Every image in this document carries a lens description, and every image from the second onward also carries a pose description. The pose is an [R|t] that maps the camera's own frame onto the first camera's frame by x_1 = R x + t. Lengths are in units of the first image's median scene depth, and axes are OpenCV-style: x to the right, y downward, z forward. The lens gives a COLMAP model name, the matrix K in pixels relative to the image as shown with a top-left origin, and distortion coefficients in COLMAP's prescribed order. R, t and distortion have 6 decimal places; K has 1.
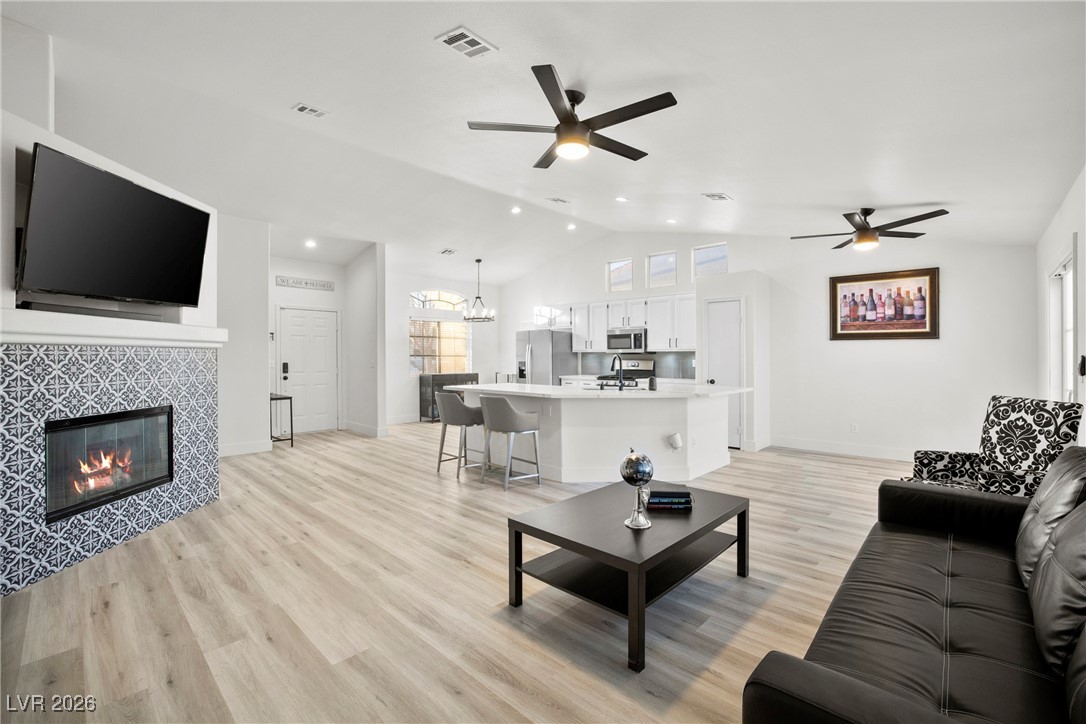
lens RADIAL K [[467.9, 0, 544.5], [0, 467.9, 353.3], [0, 0, 1]] dist [-0.049740, 0.018269]
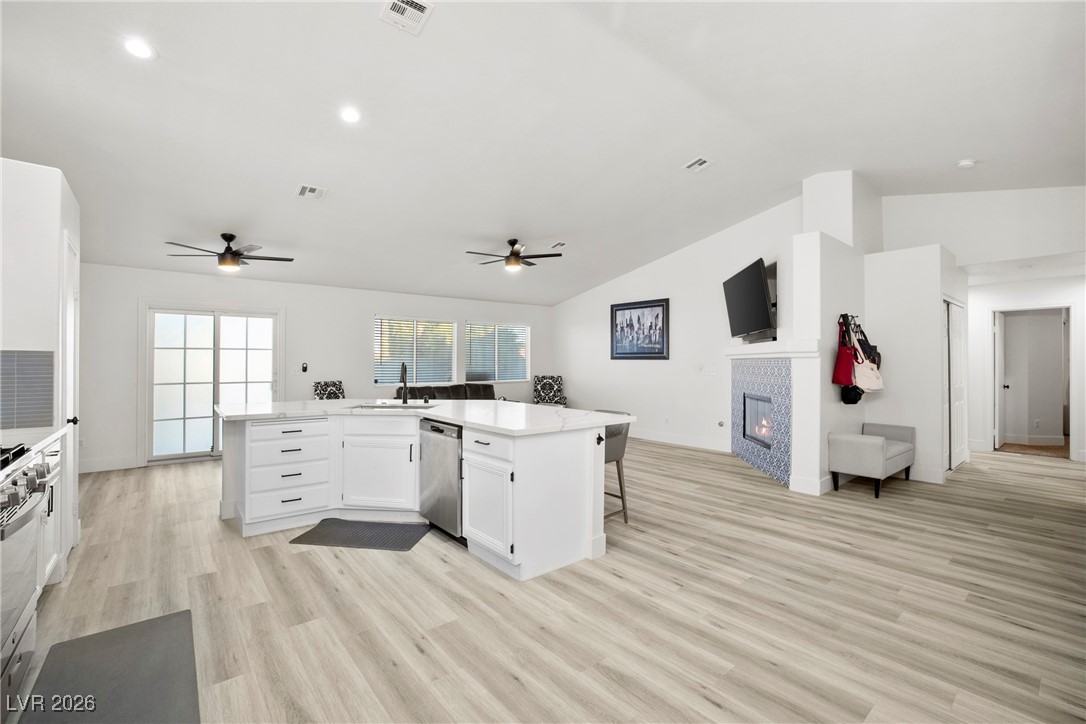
lens RADIAL K [[465.4, 0, 543.0], [0, 465.4, 362.0], [0, 0, 1]] dist [-0.047522, 0.018094]
pose [[-0.993399, 0.000785, 0.114708, -0.159446], [-0.000045, 0.999974, -0.007237, 0.005542], [-0.114710, -0.007194, -0.993373, 1.532942]]
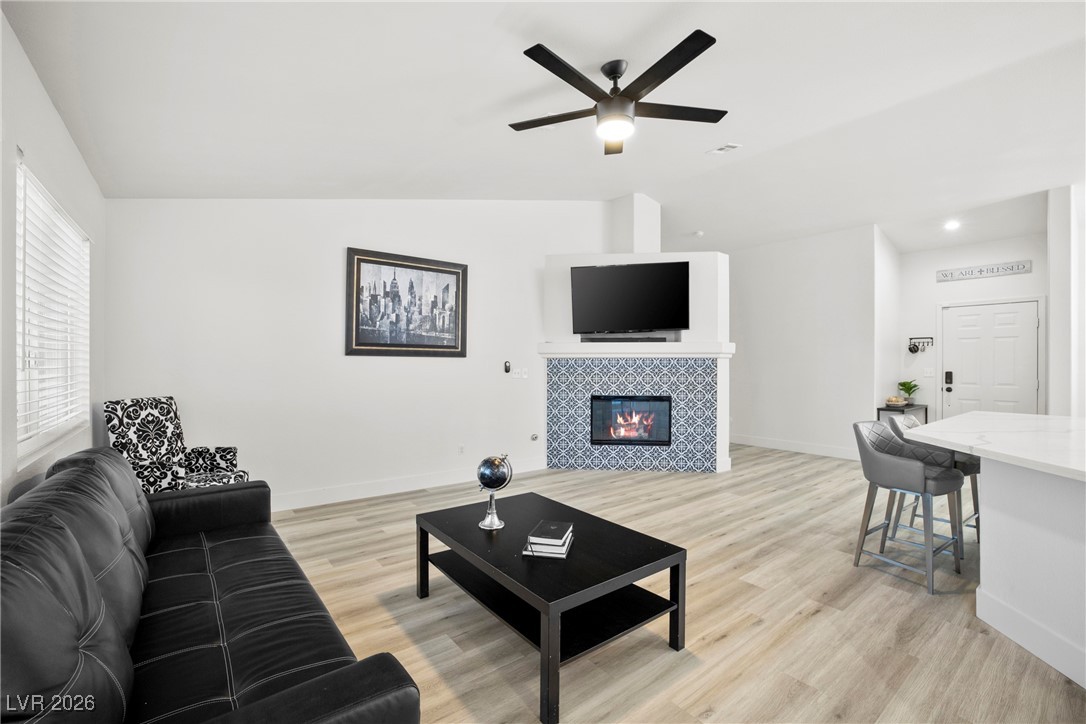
lens RADIAL K [[467.3, 0, 545.7], [0, 467.3, 366.9], [0, 0, 1]] dist [-0.050552, 0.020731]
pose [[-0.149009, 0.005699, -0.988819, 0.468088], [0.005952, 0.999970, 0.004866, 0.004101], [0.988818, -0.005160, -0.149038, 0.494614]]
